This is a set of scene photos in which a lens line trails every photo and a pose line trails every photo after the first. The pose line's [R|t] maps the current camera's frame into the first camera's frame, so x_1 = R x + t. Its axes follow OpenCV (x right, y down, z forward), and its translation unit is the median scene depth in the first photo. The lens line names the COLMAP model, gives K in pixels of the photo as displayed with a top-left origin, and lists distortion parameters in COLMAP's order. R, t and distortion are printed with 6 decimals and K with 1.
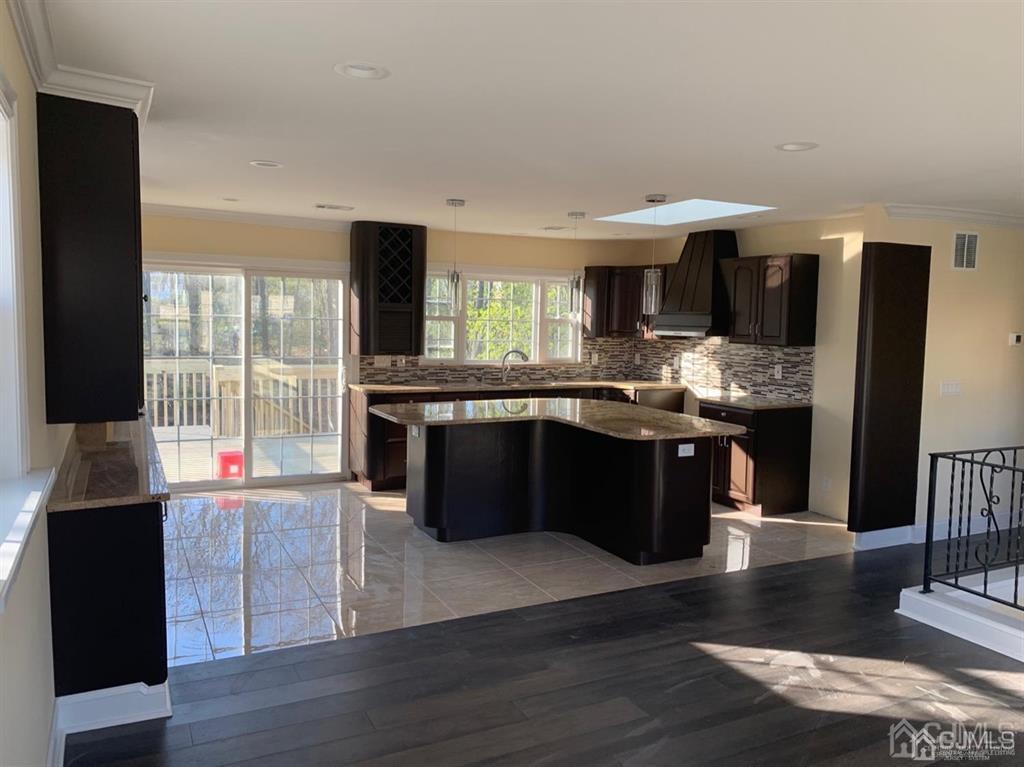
lens RADIAL K [[777.2, 0, 512.9], [0, 777.2, 382.9], [0, 0, 1]] dist [0.013354, 0.001652]
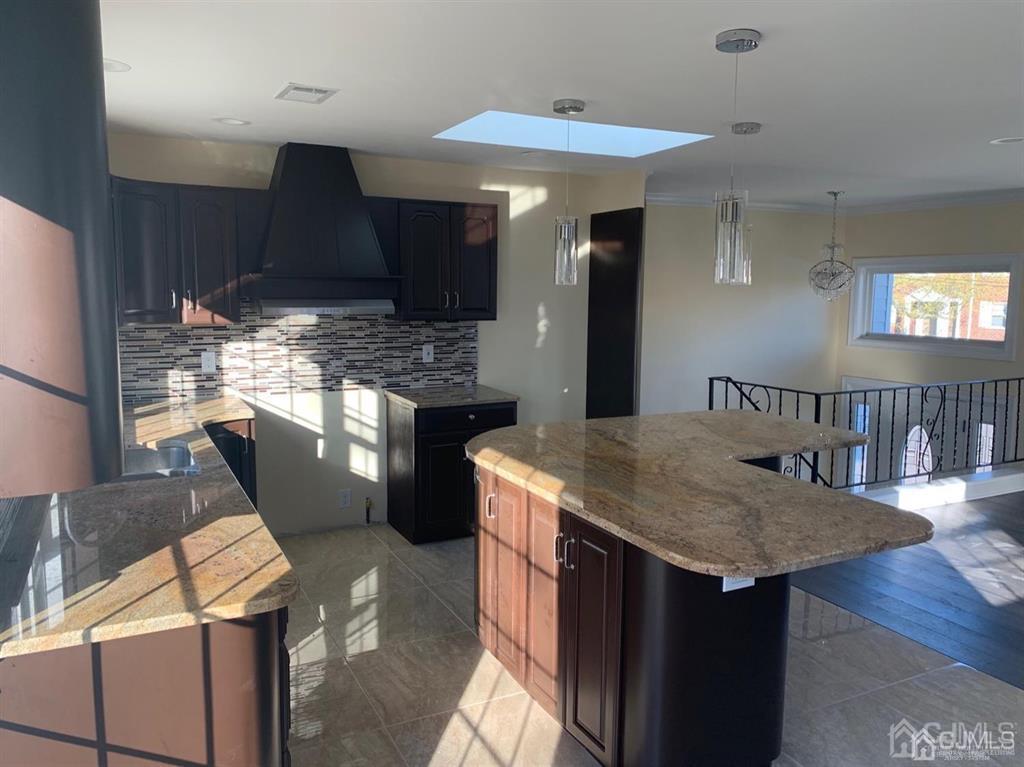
lens RADIAL K [[777.2, 0, 513.3], [0, 777.2, 381.7], [0, 0, 1]] dist [0.013354, 0.001652]
pose [[-0.001513, -0.138332, 0.990385, -0.435301], [0.078964, 0.987277, 0.138018, -0.087470], [-0.996876, 0.078414, 0.009430, 0.920523]]
